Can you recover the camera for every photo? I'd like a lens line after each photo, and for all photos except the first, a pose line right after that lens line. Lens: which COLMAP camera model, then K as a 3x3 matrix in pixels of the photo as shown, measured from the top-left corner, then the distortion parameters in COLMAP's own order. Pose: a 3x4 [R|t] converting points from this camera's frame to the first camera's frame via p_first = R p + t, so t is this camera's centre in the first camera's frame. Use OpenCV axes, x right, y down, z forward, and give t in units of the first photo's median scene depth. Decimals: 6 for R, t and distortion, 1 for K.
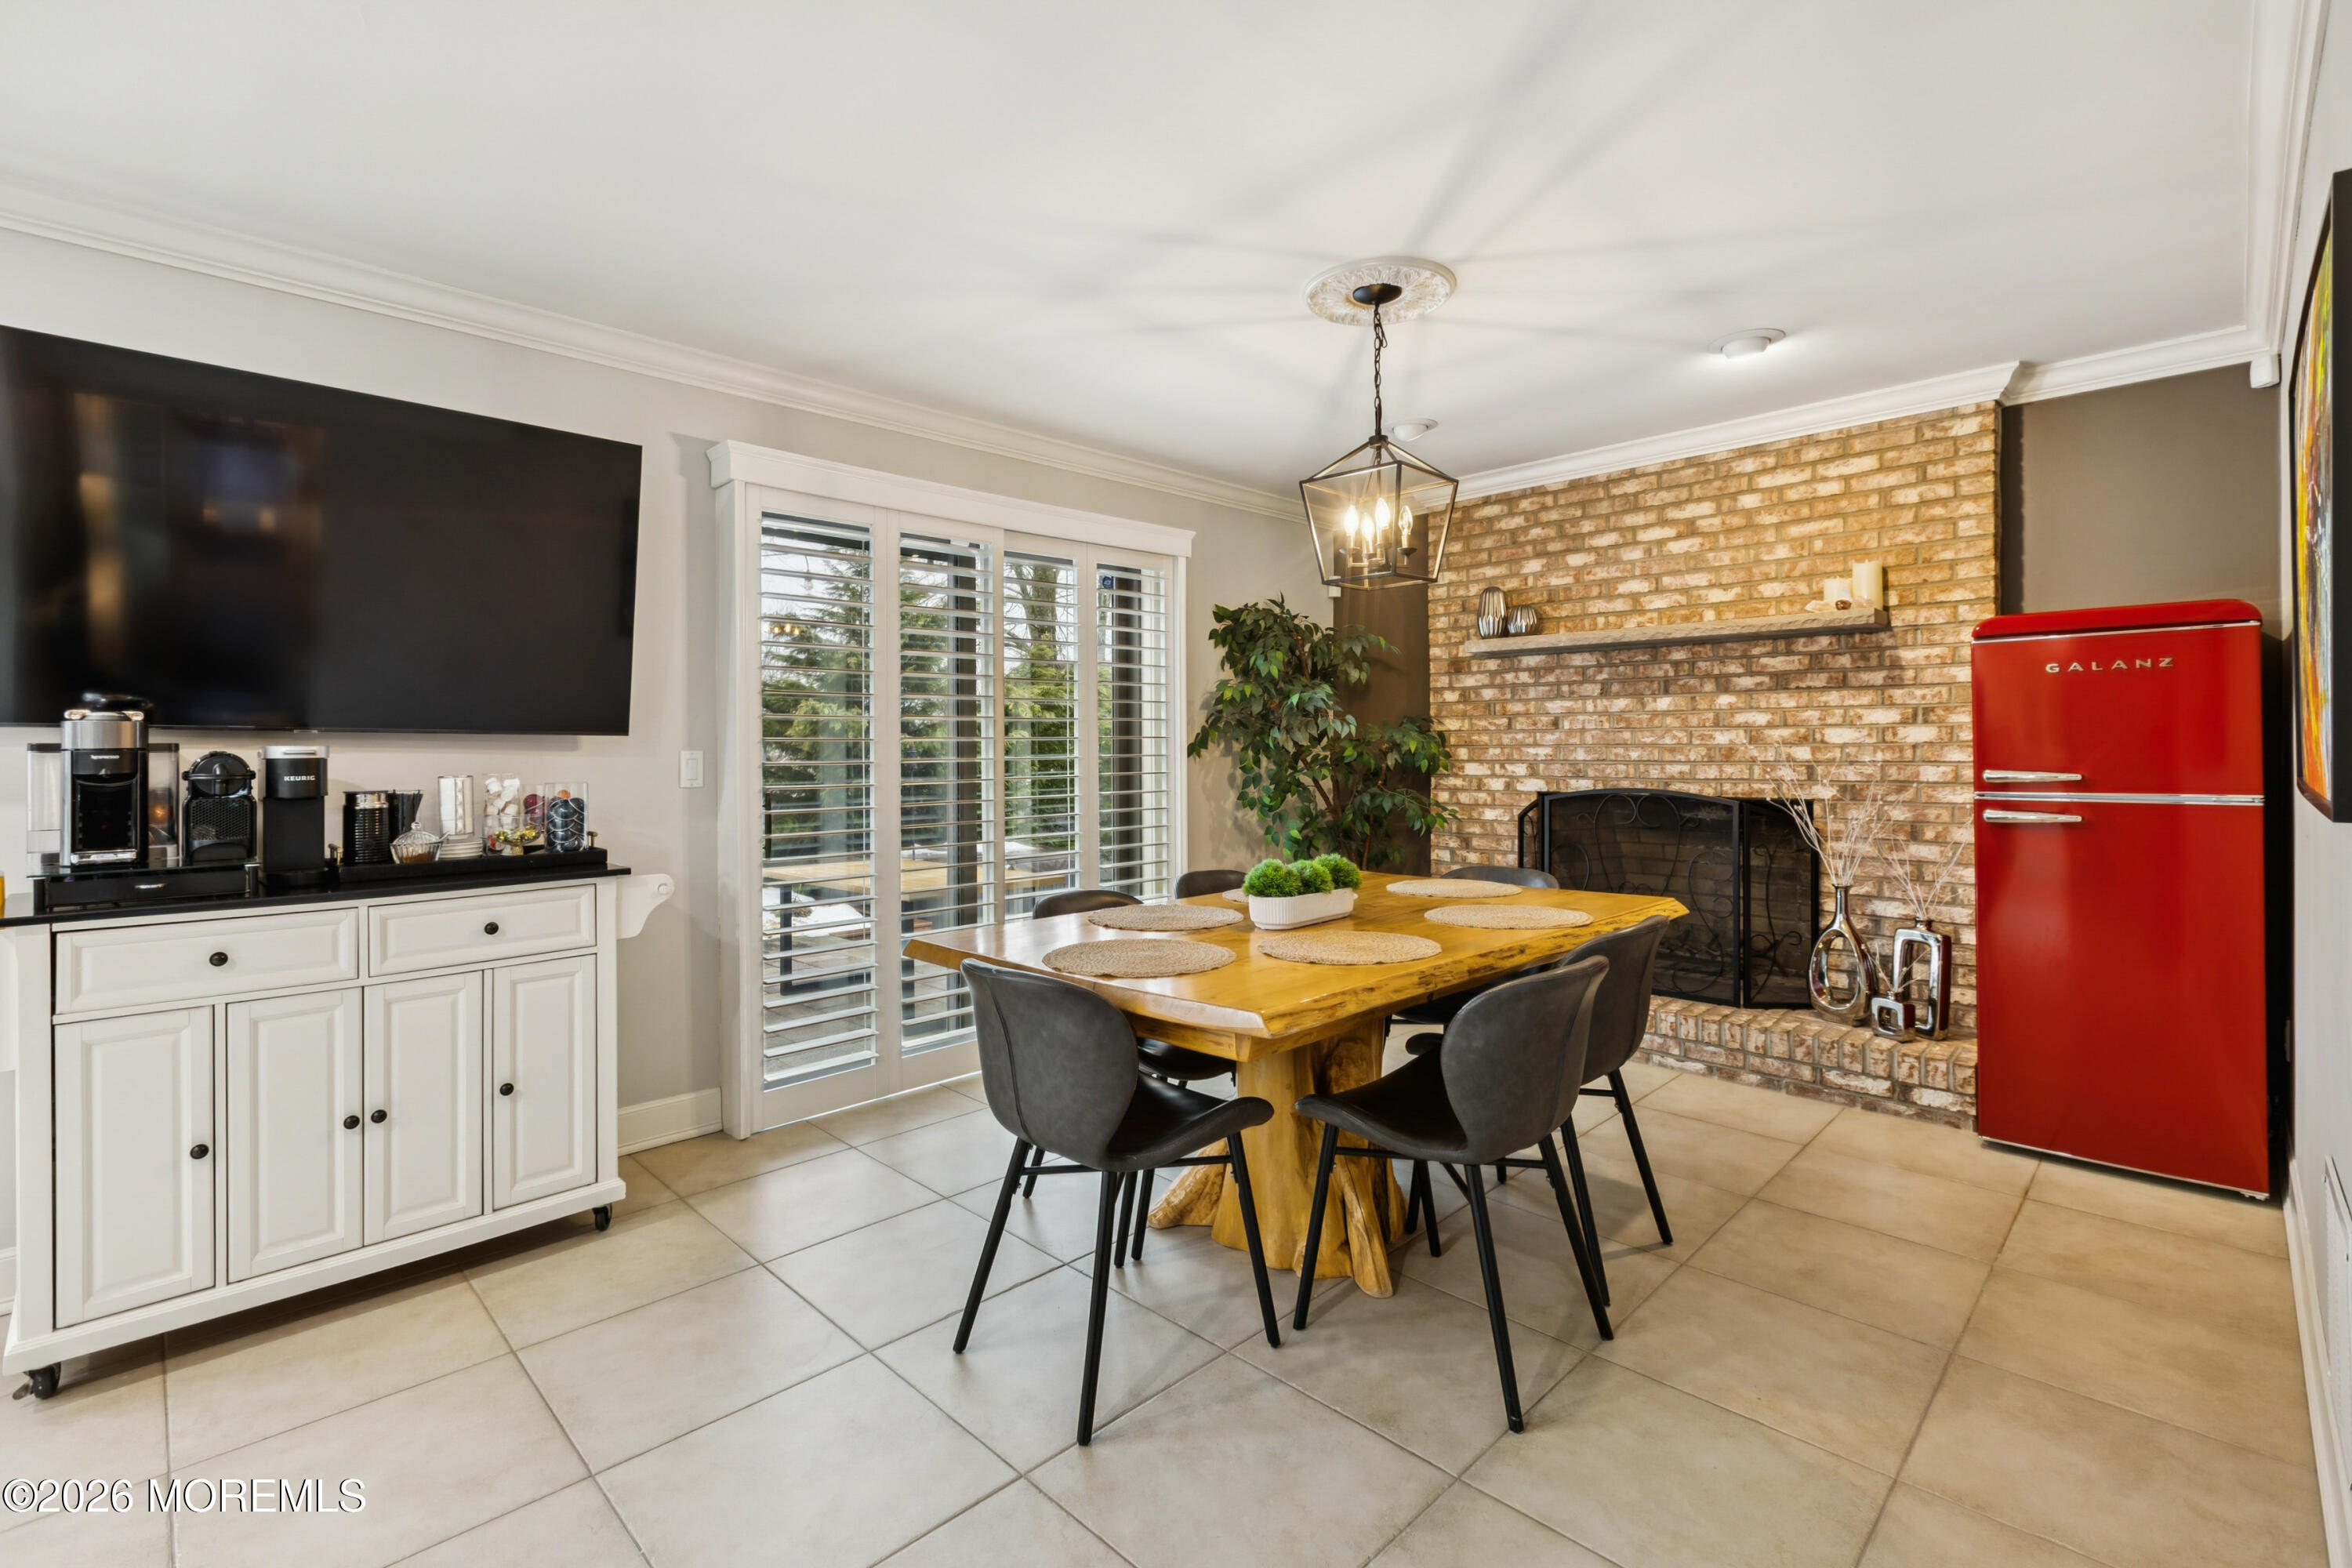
lens RADIAL K [[1044.3, 0, 1132.5], [0, 1044.3, 739.5], [0, 0, 1]] dist [0.000441, 0.000206]
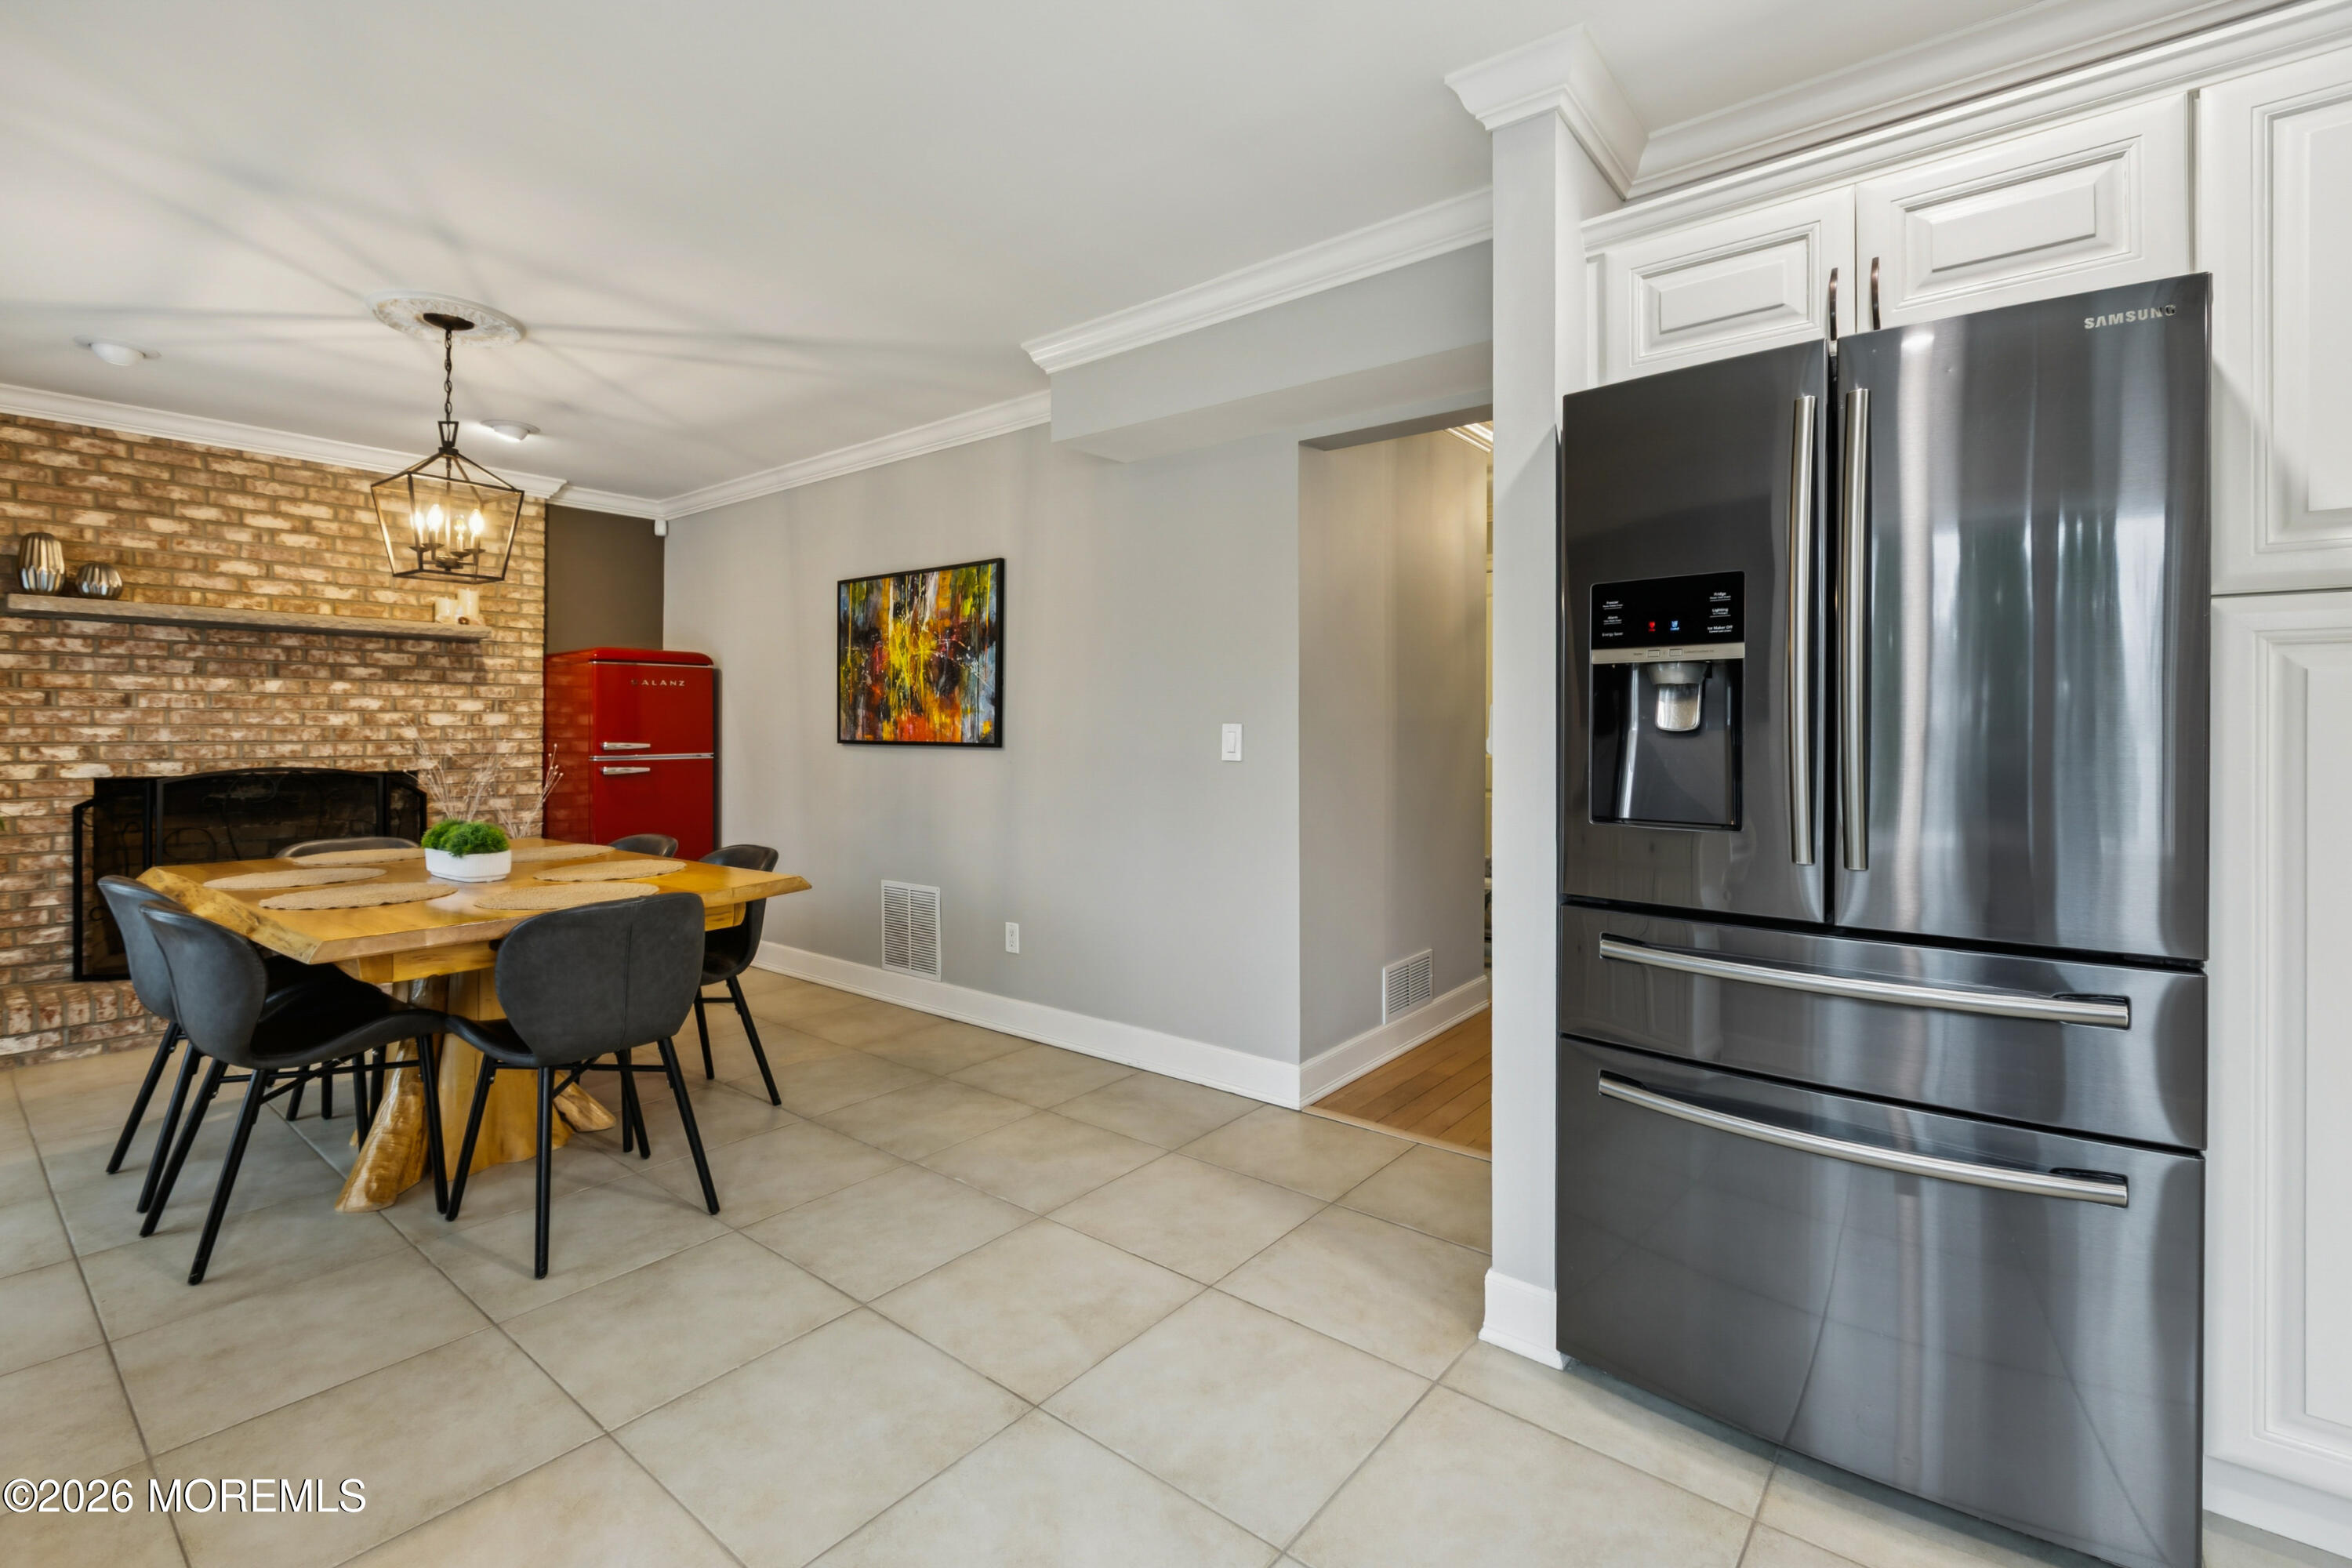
lens RADIAL K [[1058.3, 0, 1169.2], [0, 1058.3, 728.1], [0, 0, 1]] dist [-0.001362, -0.000020]
pose [[-0.123137, 0.008134, 0.992356, -0.660140], [-0.006041, 0.999942, -0.008946, 0.011888], [-0.992371, -0.007097, -0.123081, 0.243449]]
